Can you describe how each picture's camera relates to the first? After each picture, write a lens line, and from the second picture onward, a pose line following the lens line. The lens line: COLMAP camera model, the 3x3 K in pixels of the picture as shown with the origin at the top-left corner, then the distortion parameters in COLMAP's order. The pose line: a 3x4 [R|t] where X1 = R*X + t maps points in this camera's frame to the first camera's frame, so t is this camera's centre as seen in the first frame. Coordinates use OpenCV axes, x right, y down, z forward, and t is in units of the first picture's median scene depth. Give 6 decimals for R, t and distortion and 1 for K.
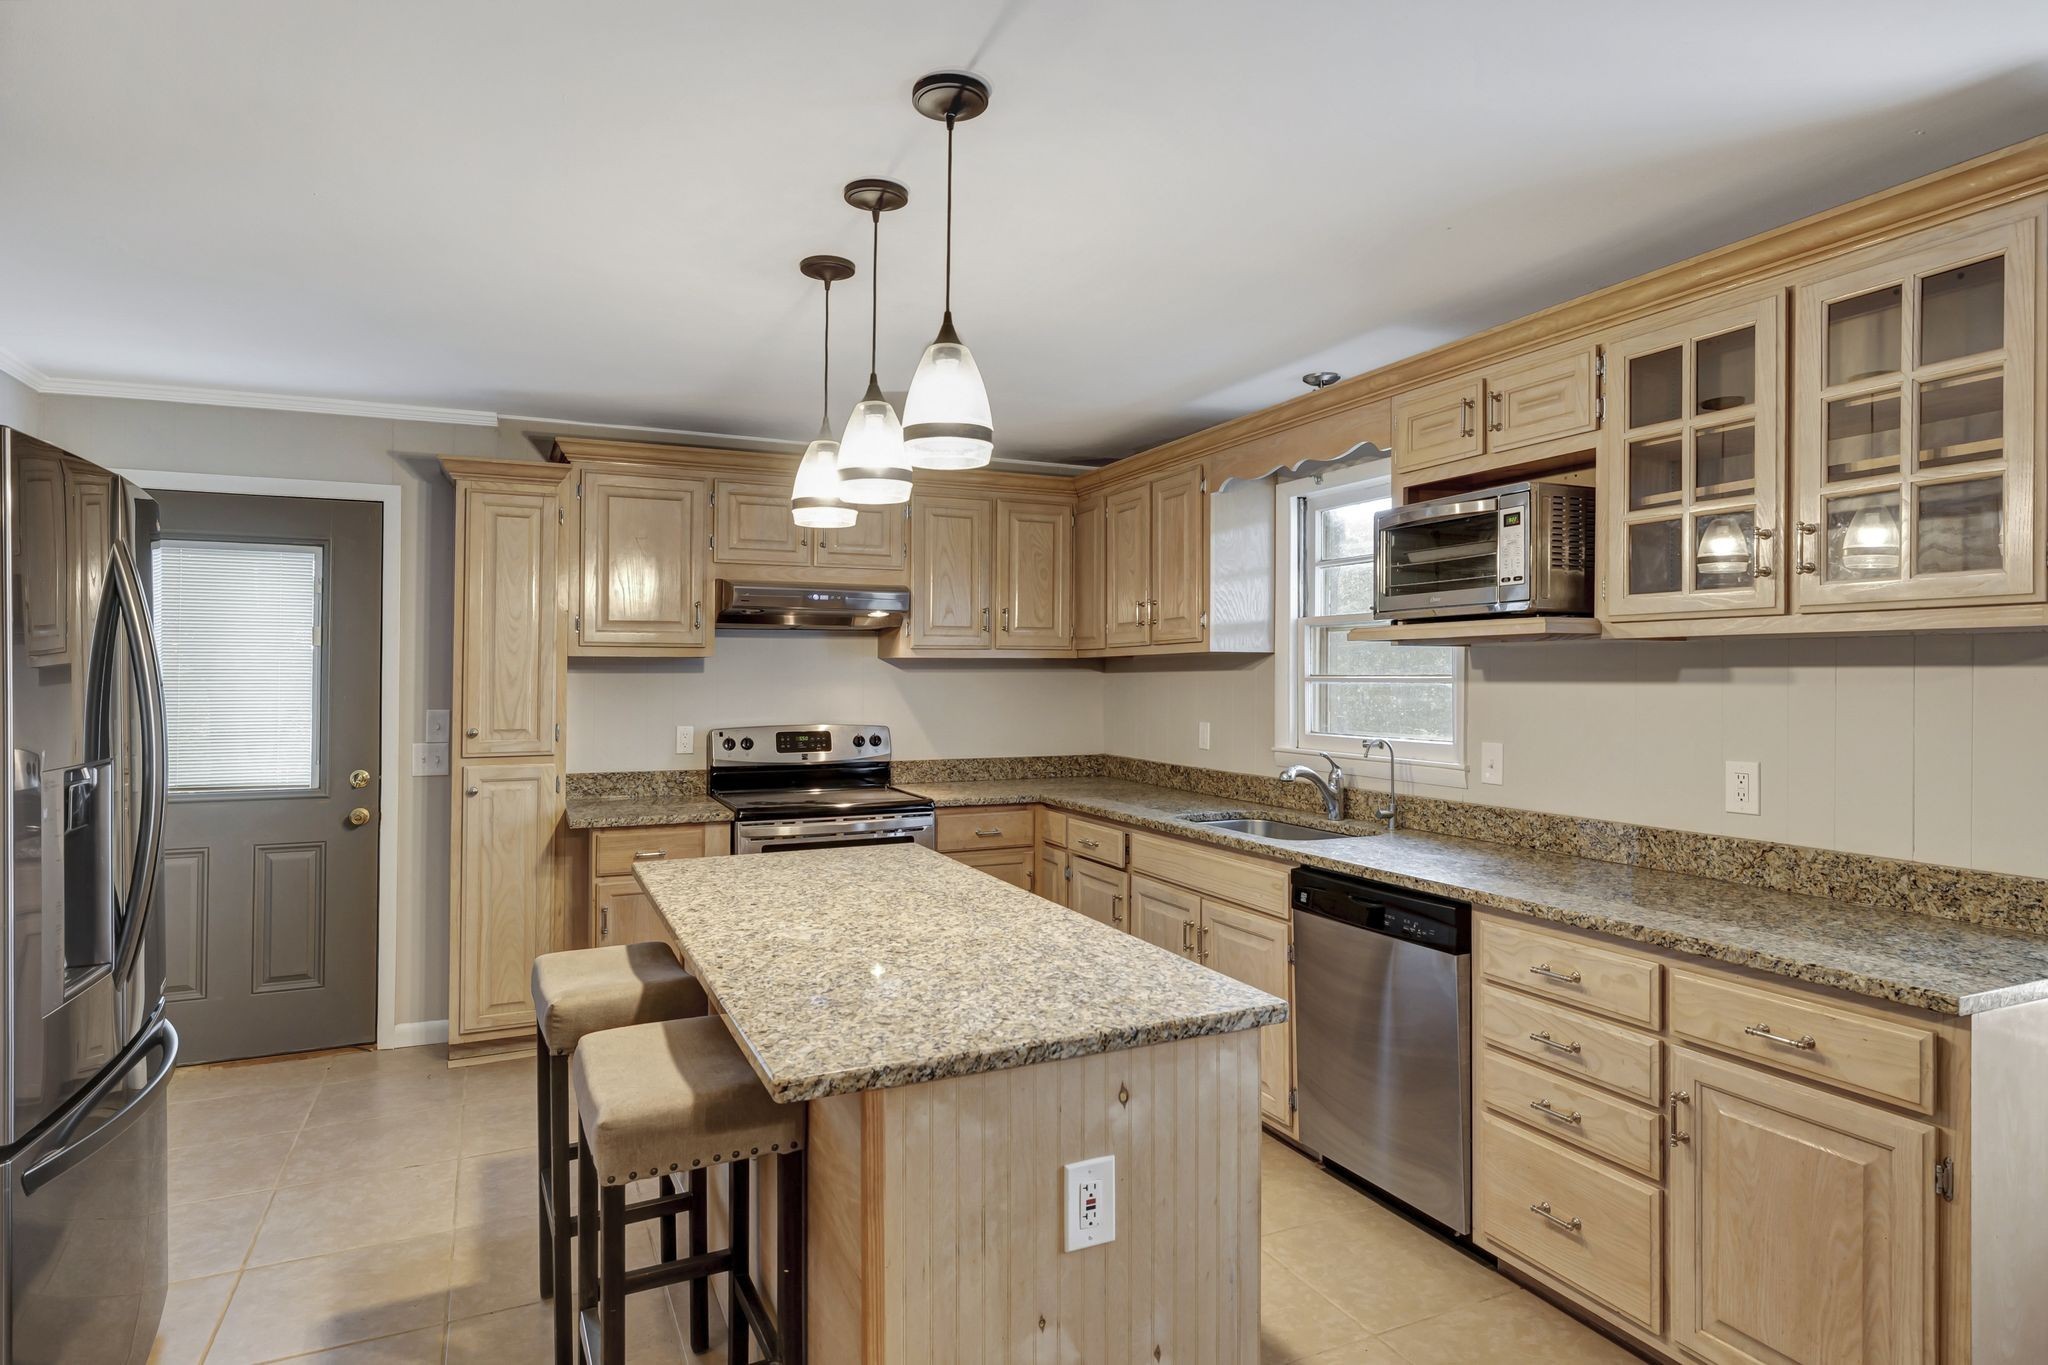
lens RADIAL K [[1124.4, 0, 1024.0], [0, 1124.4, 682.5], [0, 0, 1]] dist [-0.001377, 0.000221]
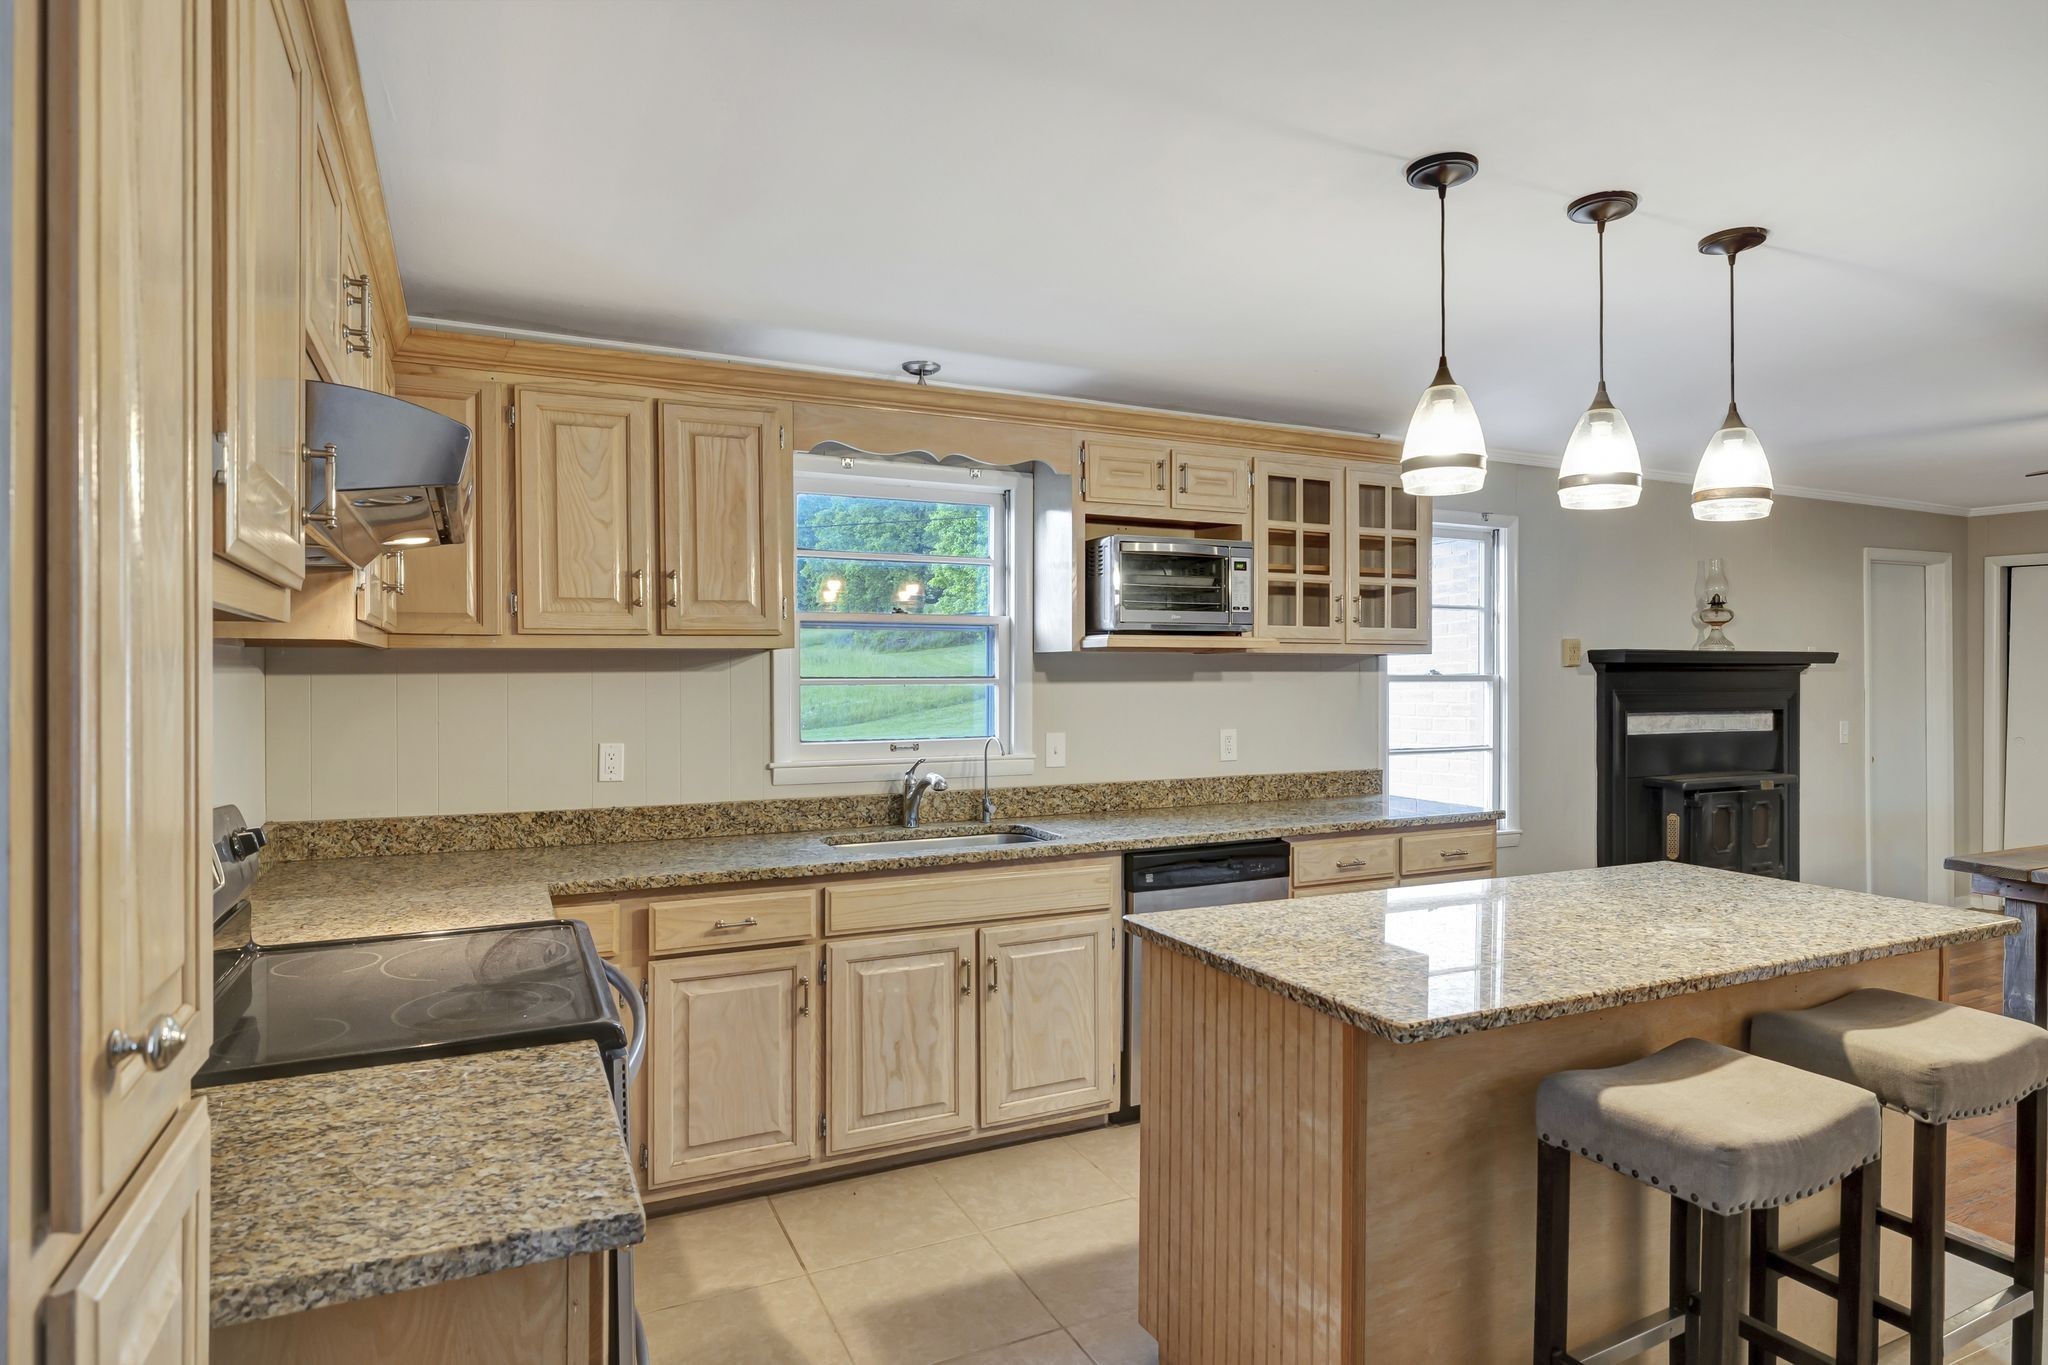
lens RADIAL K [[1124.4, 0, 1024.0], [0, 1124.4, 682.5], [0, 0, 1]] dist [-0.001377, 0.000221]
pose [[-0.015023, -0.007327, 0.999860, -0.883875], [0.008657, 0.999935, 0.007458, -0.010930], [-0.999850, 0.008768, -0.014959, 1.177271]]
